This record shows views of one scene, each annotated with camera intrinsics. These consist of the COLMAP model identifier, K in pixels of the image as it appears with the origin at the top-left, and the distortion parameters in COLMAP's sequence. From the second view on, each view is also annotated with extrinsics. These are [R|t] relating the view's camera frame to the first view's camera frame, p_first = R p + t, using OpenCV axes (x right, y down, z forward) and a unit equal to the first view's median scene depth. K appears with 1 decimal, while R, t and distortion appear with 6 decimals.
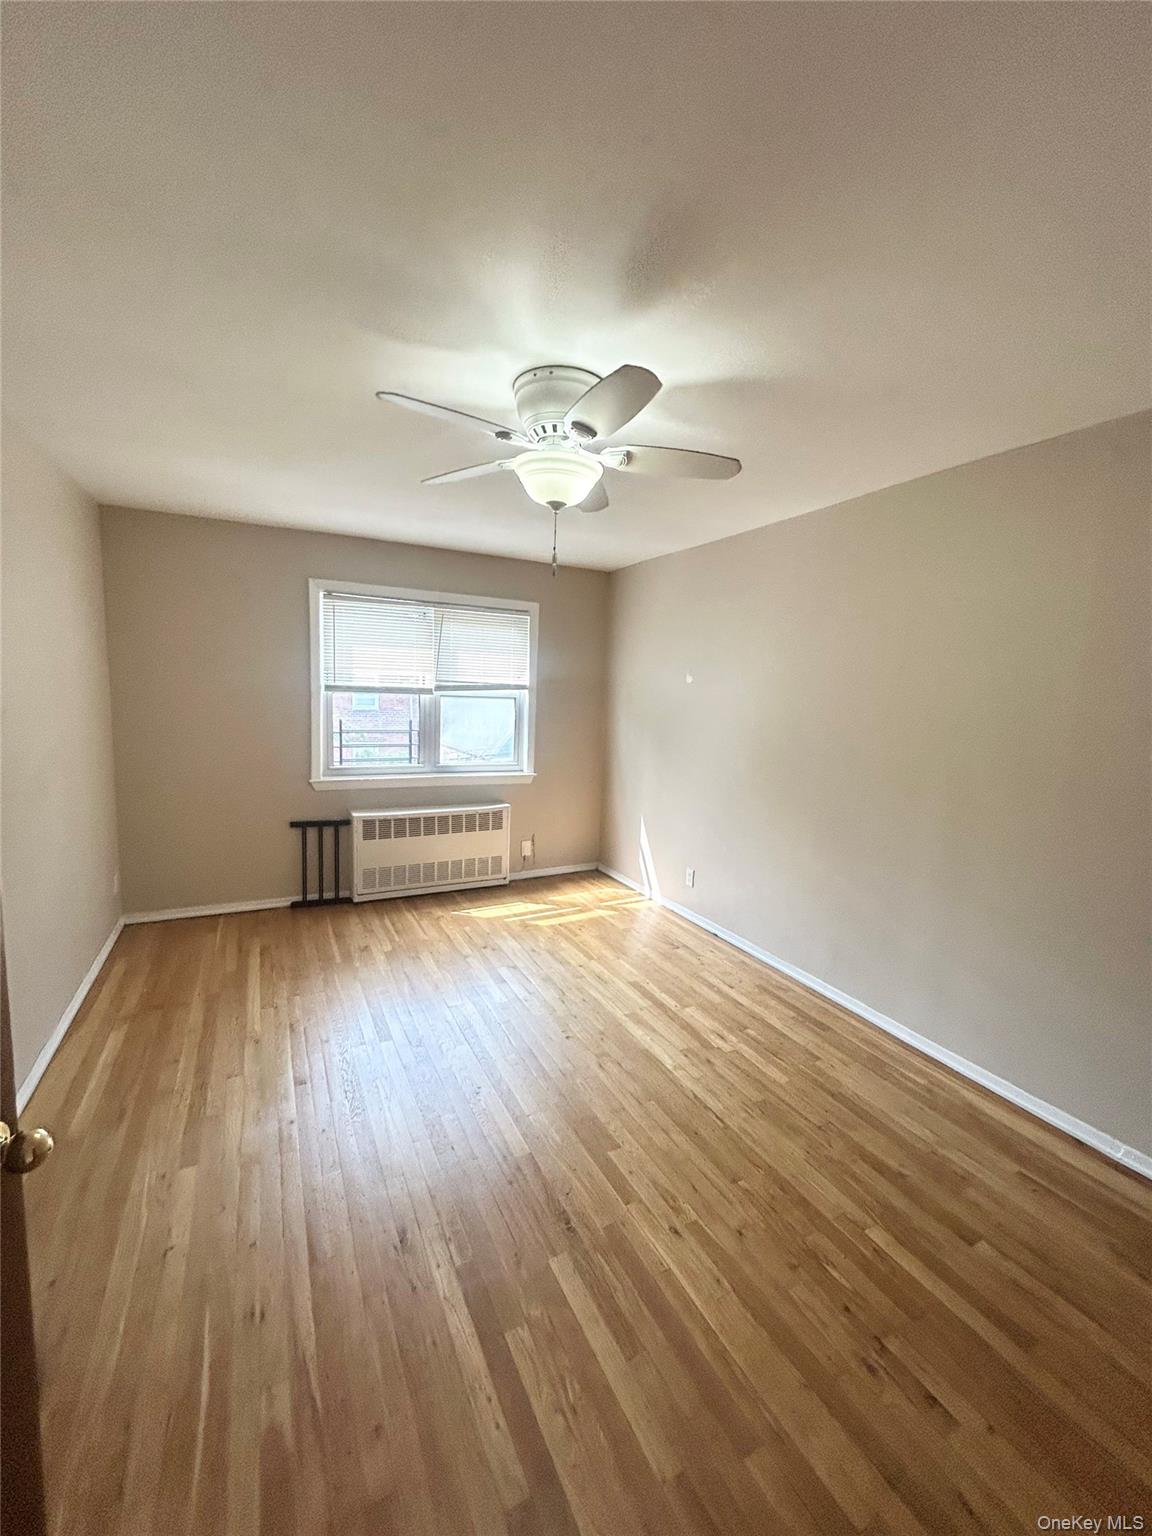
lens RADIAL K [[619.0, 0, 566.9], [0, 619.0, 756.6], [0, 0, 1]] dist [-0.000167, 0.000066]
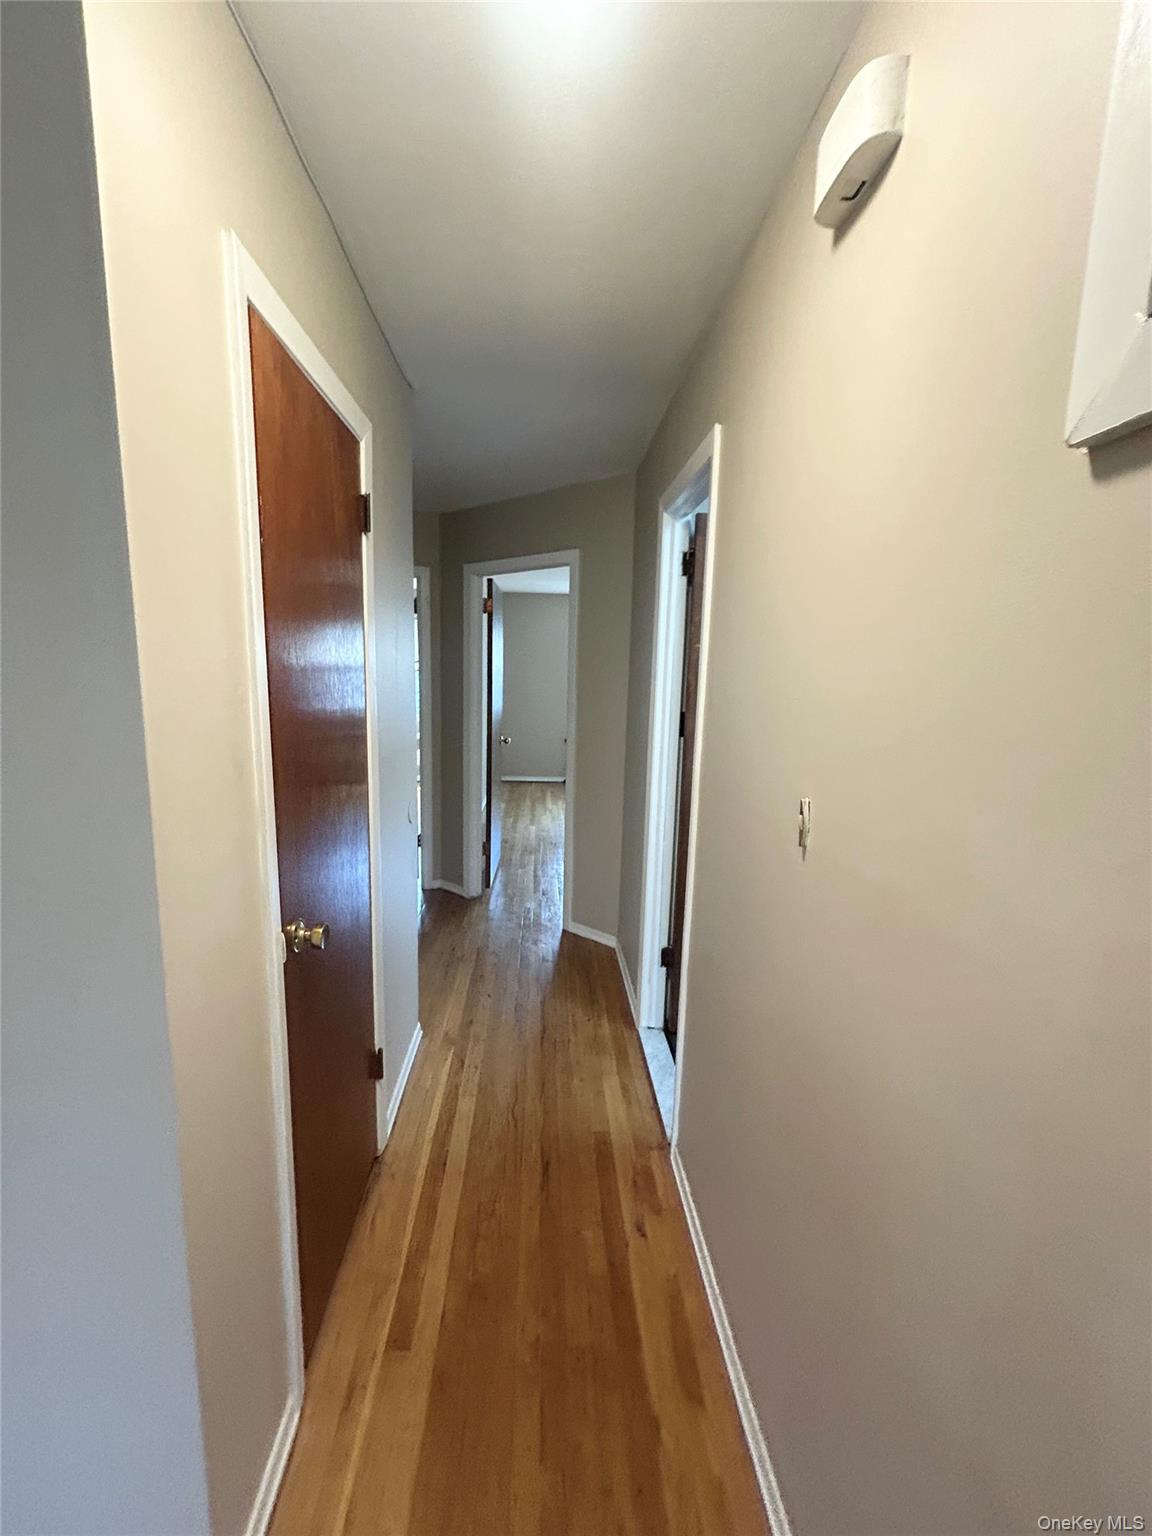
lens RADIAL K [[619.0, 0, 575.2], [0, 619.0, 767.4], [0, 0, 1]] dist [-0.000167, 0.000066]
pose [[0.920337, 0.049027, -0.388043, 0.576394], [-0.035282, 0.998475, 0.042471, 0.167973], [0.389533, -0.025396, 0.920662, -1.310019]]
